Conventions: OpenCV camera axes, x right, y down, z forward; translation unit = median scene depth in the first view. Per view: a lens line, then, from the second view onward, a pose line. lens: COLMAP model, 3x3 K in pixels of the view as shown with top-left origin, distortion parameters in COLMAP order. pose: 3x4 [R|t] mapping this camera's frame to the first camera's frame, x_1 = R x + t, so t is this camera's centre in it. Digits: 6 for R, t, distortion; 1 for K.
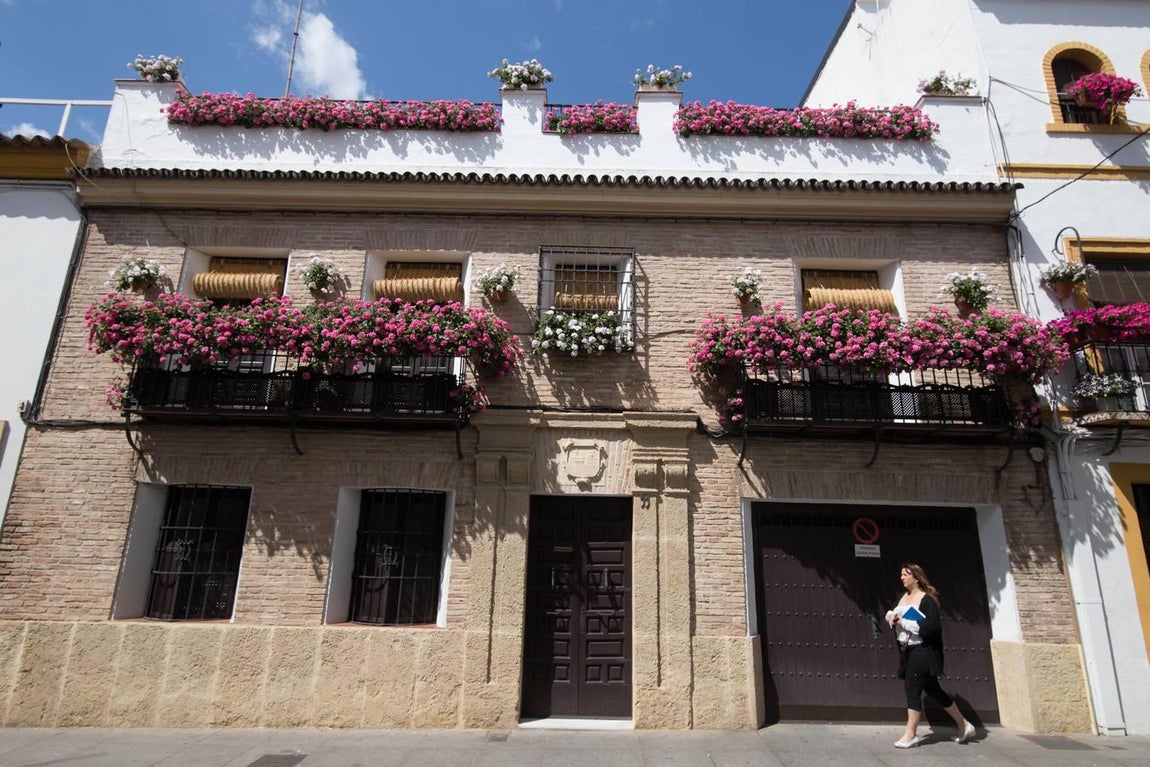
lens RADIAL K [[624.3, 0, 577.9], [0, 624.3, 379.3], [0, 0, 1]] dist [0.014094, -0.000554]
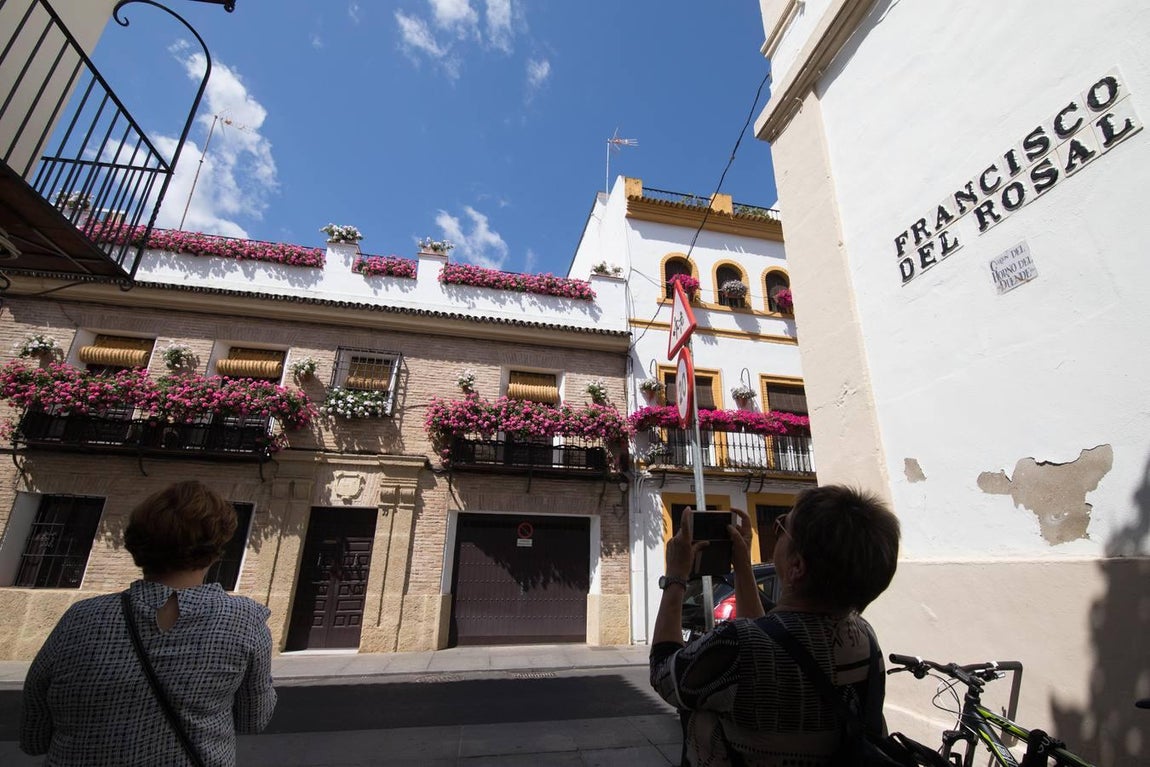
lens RADIAL K [[508.7, 0, 575.0], [0, 508.7, 383.5], [0, 0, 1]] dist [-0.000404, -0.008787]
pose [[0.976823, 0.063725, 0.204342, 0.282704], [-0.048006, 0.995559, -0.080981, -0.047884], [-0.208595, 0.069294, 0.975544, -0.384413]]
